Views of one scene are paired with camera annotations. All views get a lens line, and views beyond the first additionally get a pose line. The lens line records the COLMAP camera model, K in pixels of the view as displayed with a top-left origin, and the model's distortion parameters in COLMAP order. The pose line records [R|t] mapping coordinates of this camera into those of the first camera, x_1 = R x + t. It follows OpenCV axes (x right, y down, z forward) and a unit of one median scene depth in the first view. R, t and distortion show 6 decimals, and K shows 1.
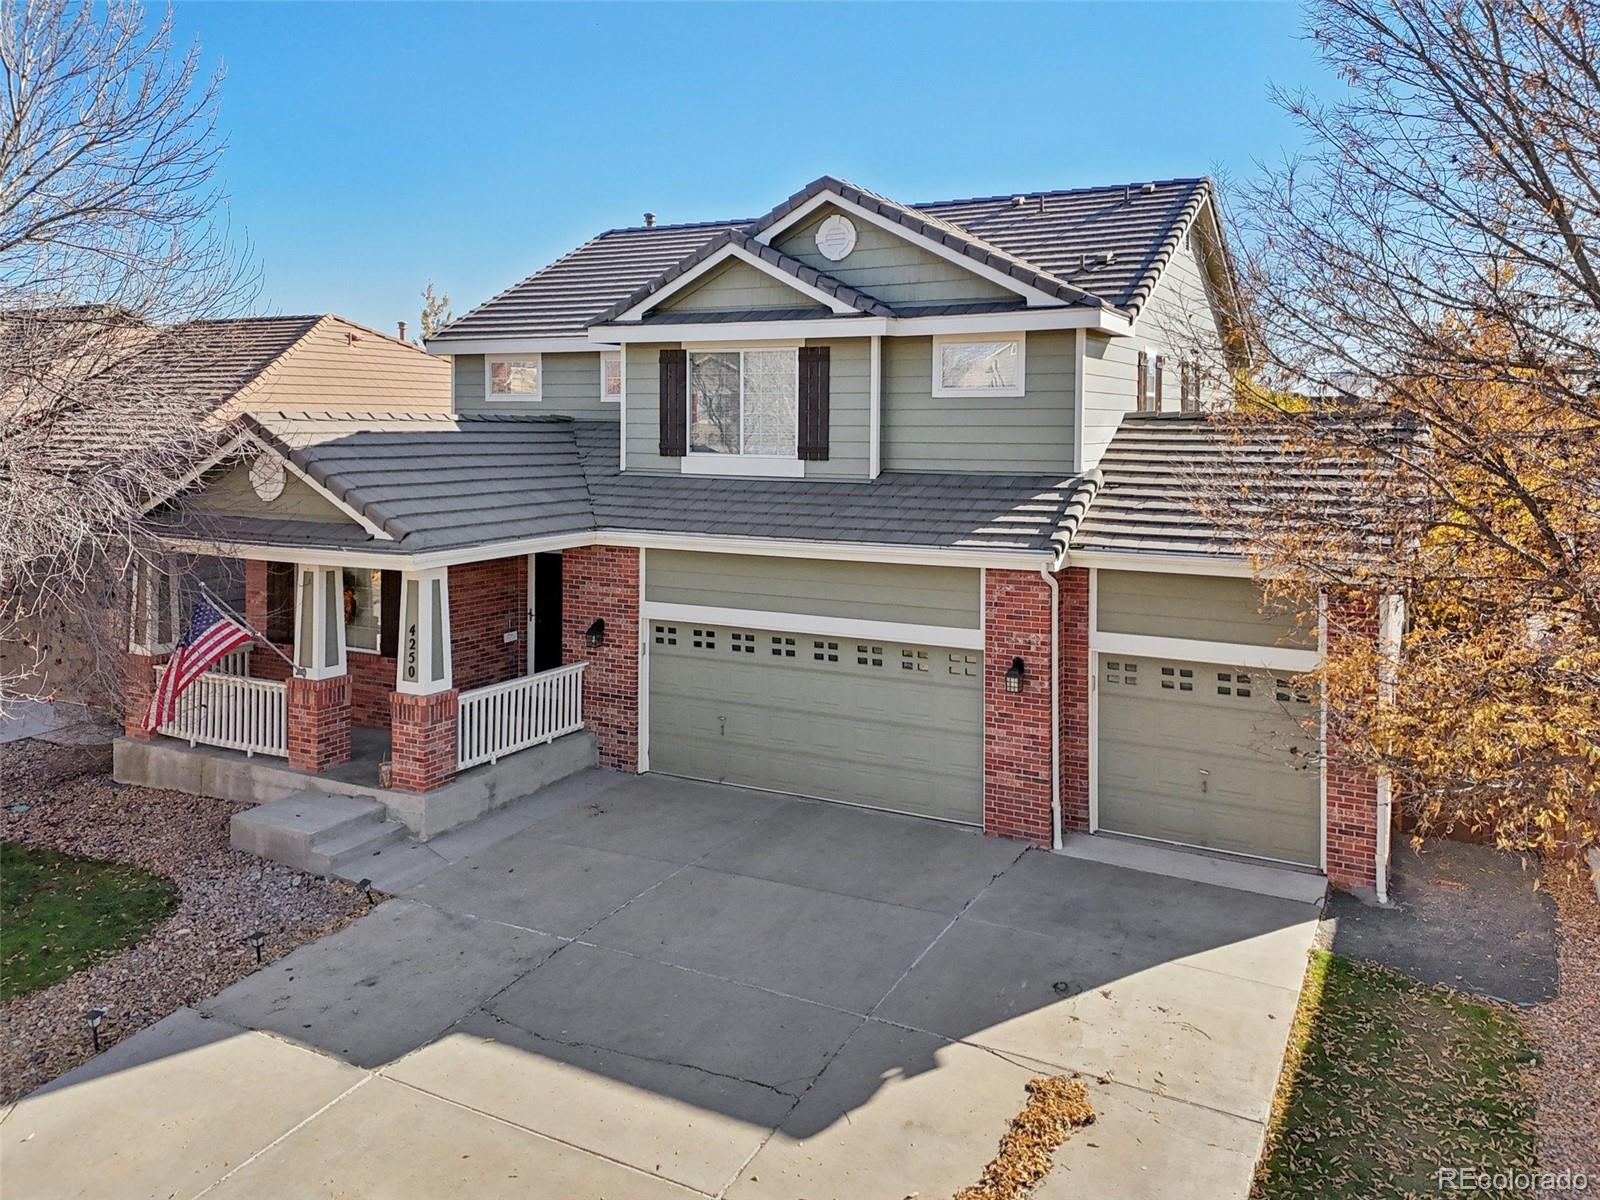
lens RADIAL K [[1243.4, 0, 803.1], [0, 1243.4, 441.1], [0, 0, 1]] dist [0.022430, 0.003967]
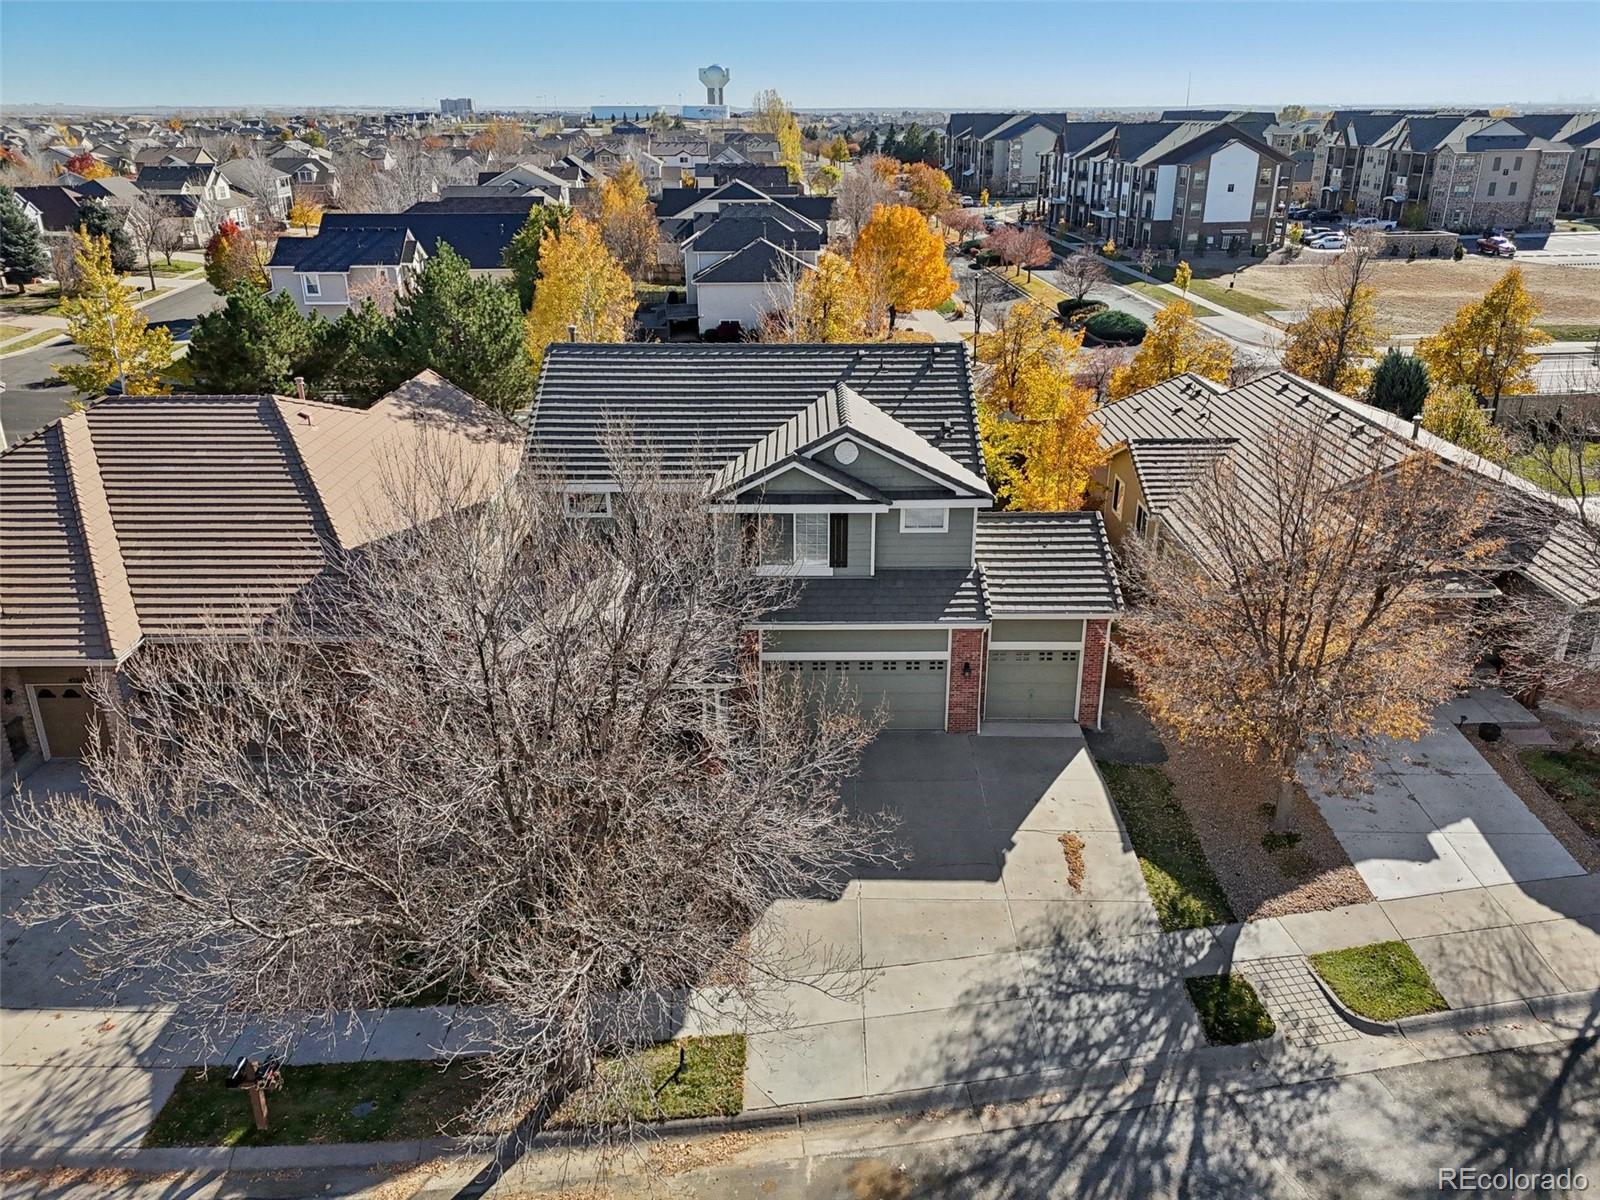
lens RADIAL K [[1130.3, 0, 800.0], [0, 1130.3, 600.0], [0, 0, 1]] dist [0.004909, -0.070070]
pose [[0.893560, -0.178695, 0.411849, -0.802049], [0.020866, 0.932910, 0.359504, -0.588302], [-0.448459, -0.312645, 0.837339, -0.481594]]
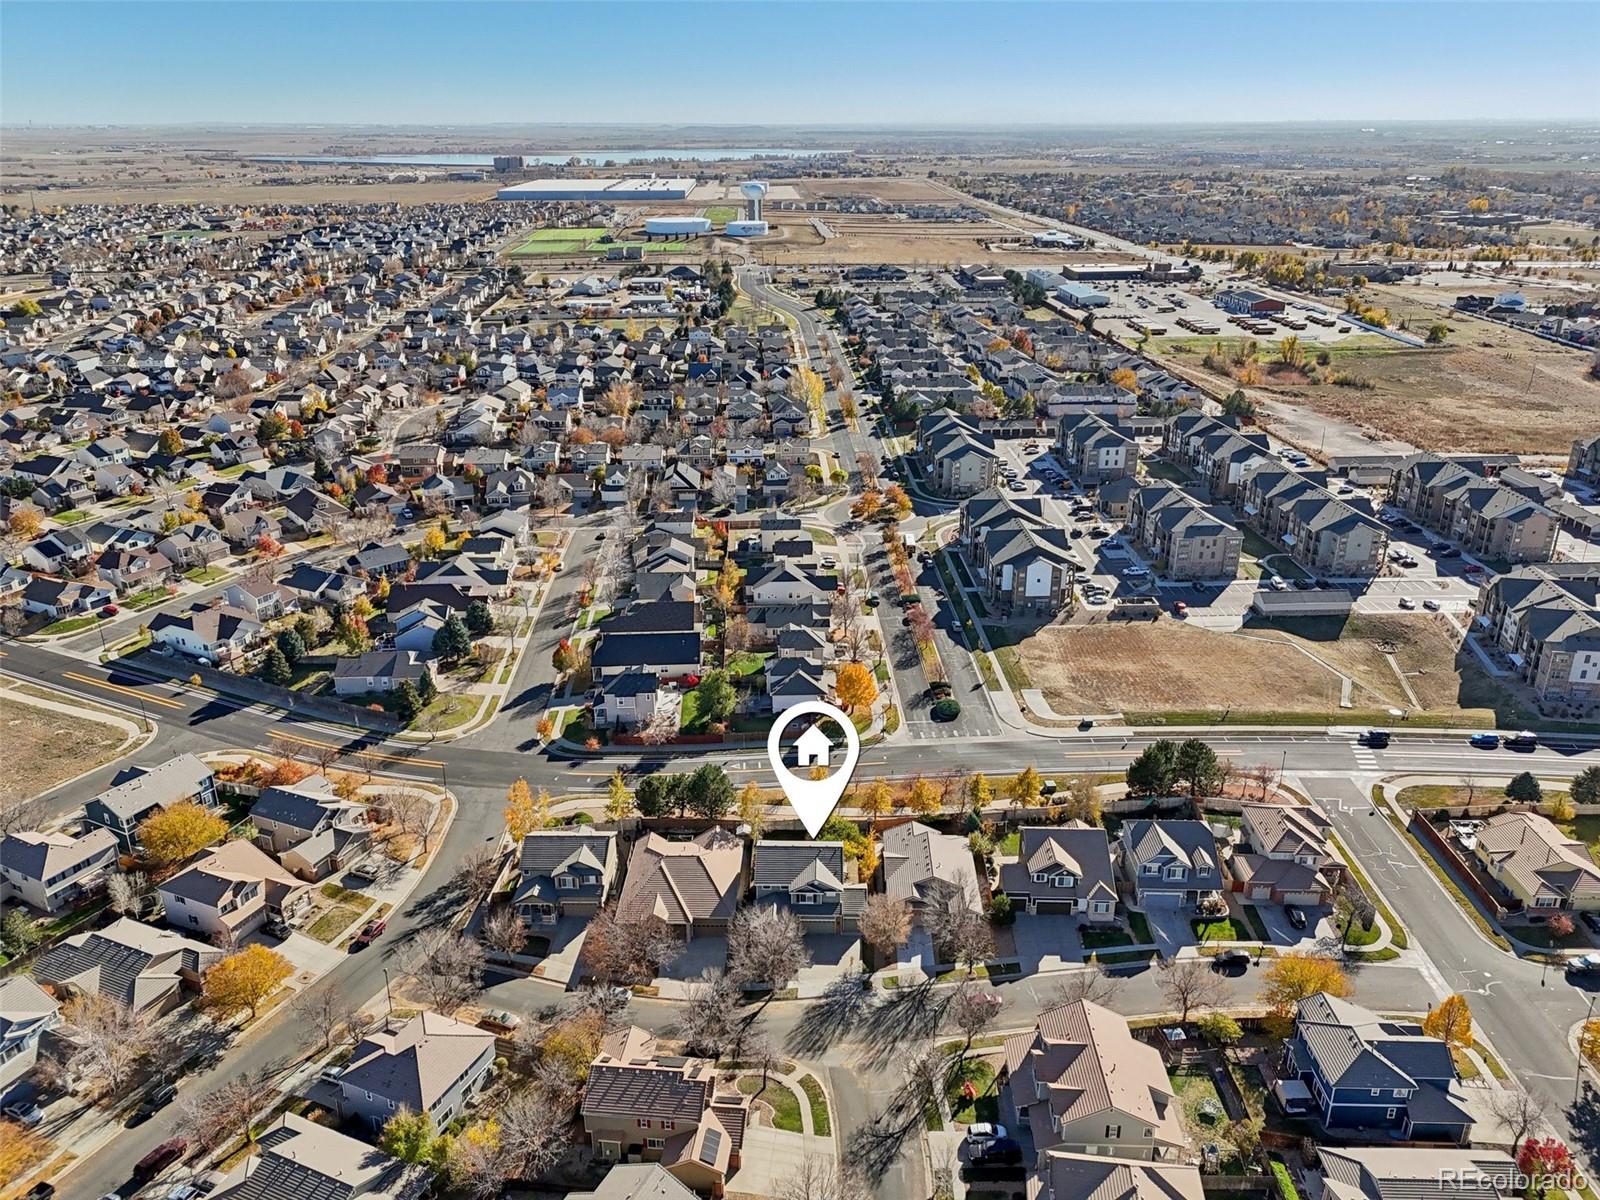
lens RADIAL K [[1130.3, 0, 800.0], [0, 1130.3, 600.0], [0, 0, 1]] dist [0.004909, -0.070070]
pose [[0.905545, -0.172907, 0.387416, -3.374357], [0.029844, 0.936878, 0.348380, -5.761138], [-0.423199, -0.303911, 0.853546, -6.356489]]
